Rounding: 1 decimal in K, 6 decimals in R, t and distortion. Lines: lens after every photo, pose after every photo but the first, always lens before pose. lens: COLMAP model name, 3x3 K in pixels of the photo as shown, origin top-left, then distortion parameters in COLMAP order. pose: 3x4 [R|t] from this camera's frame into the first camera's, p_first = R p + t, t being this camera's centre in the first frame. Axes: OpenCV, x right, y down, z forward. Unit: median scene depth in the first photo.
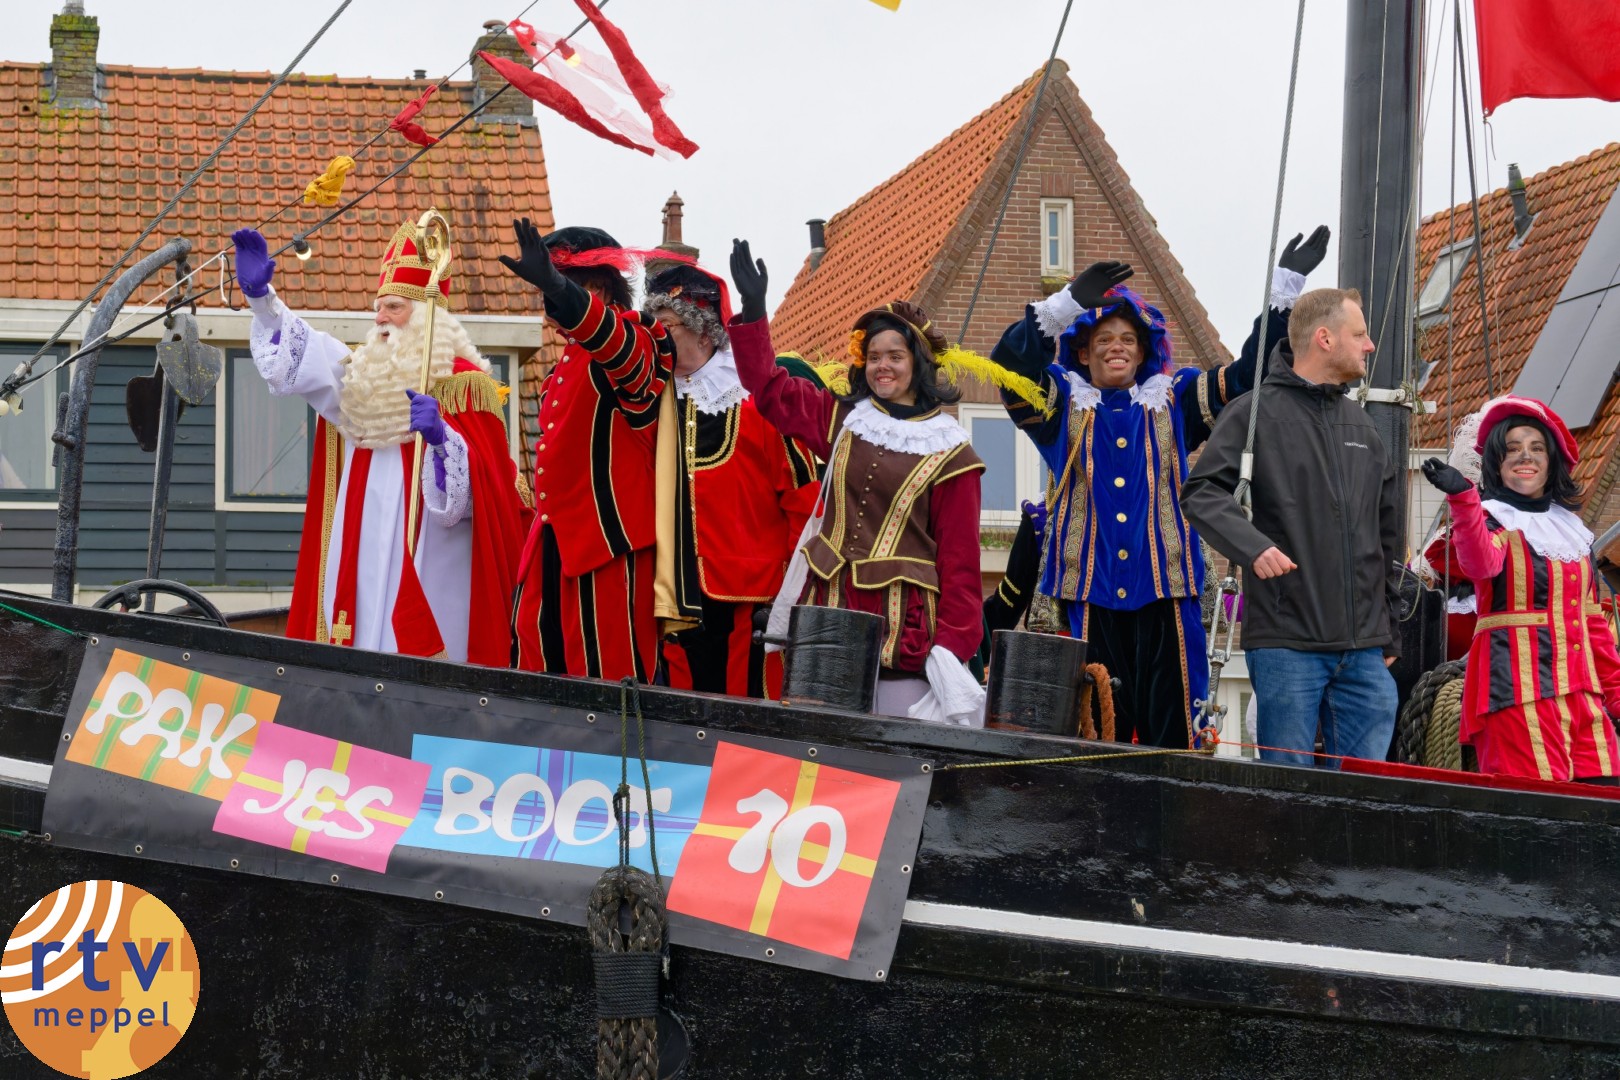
lens RADIAL K [[3044.2, 0, 728.0], [0, 3044.2, 559.8], [0, 0, 1]] dist [0.025861, 0.000000]
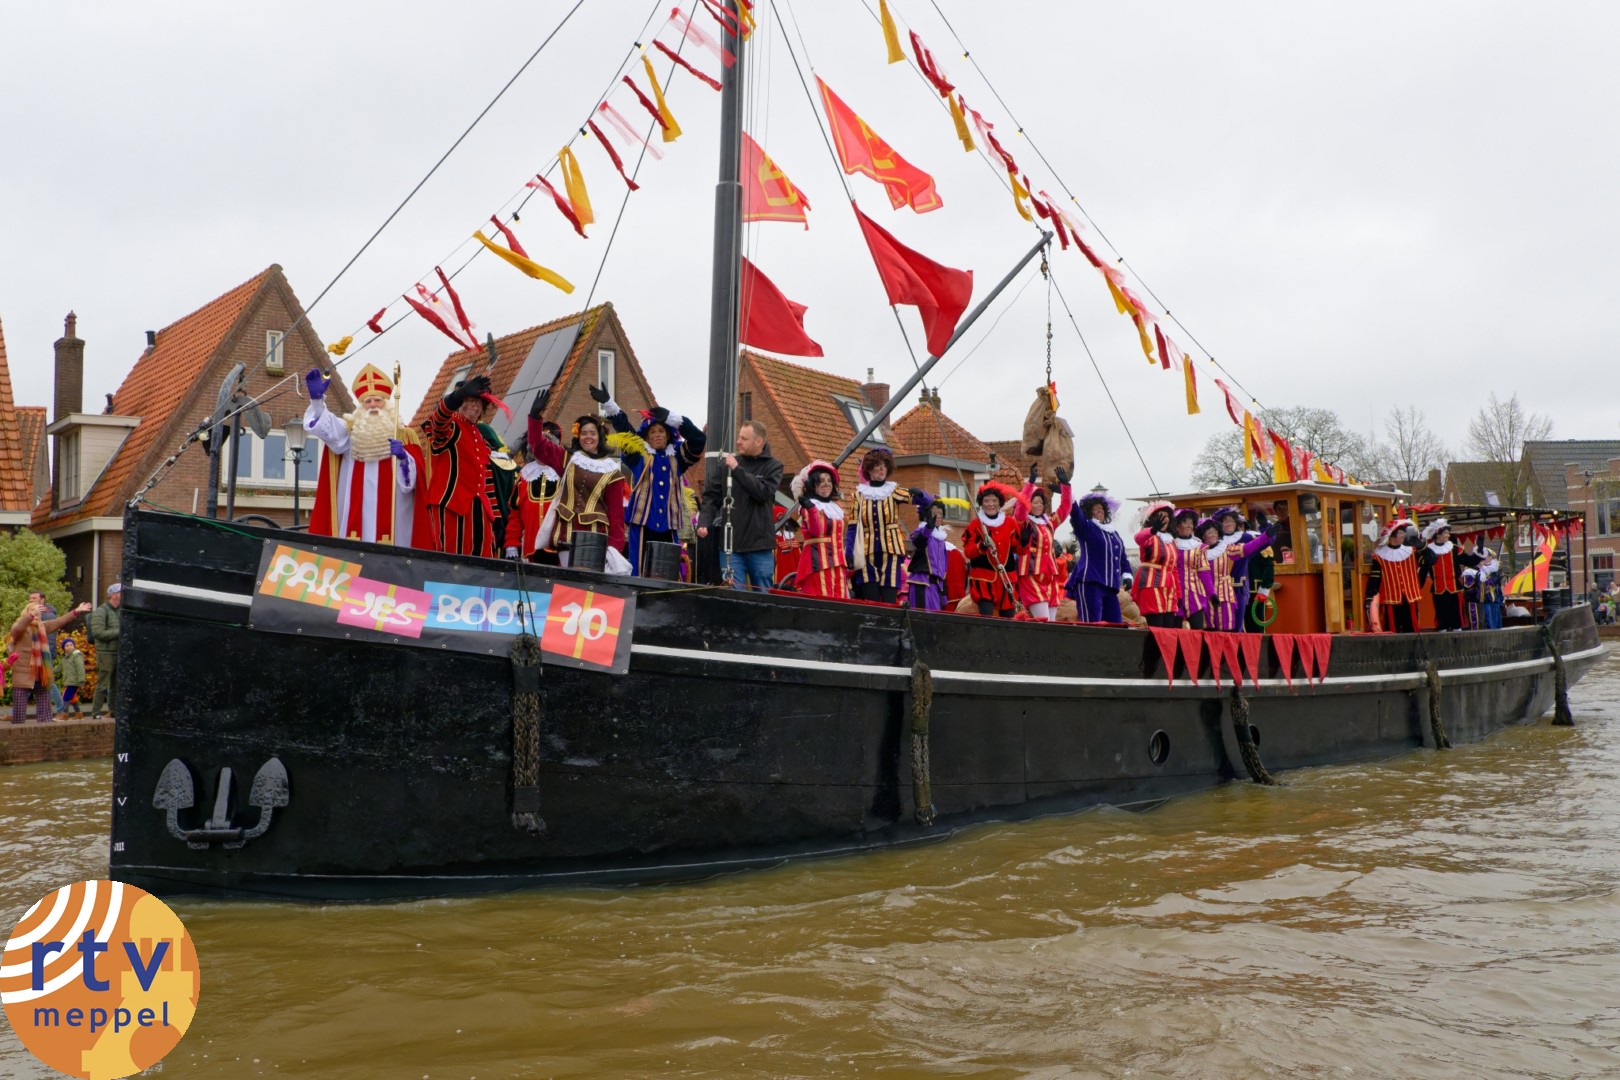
lens RADIAL K [[1348.2, 0, 823.6], [0, 1348.2, 544.9], [0, 0, 1]] dist [-0.017593, 0.021198]
pose [[0.877040, 0.010891, 0.480293, -0.342482], [-0.024415, 0.999462, 0.021921, -0.003452], [-0.479796, -0.030952, 0.876834, -0.099417]]
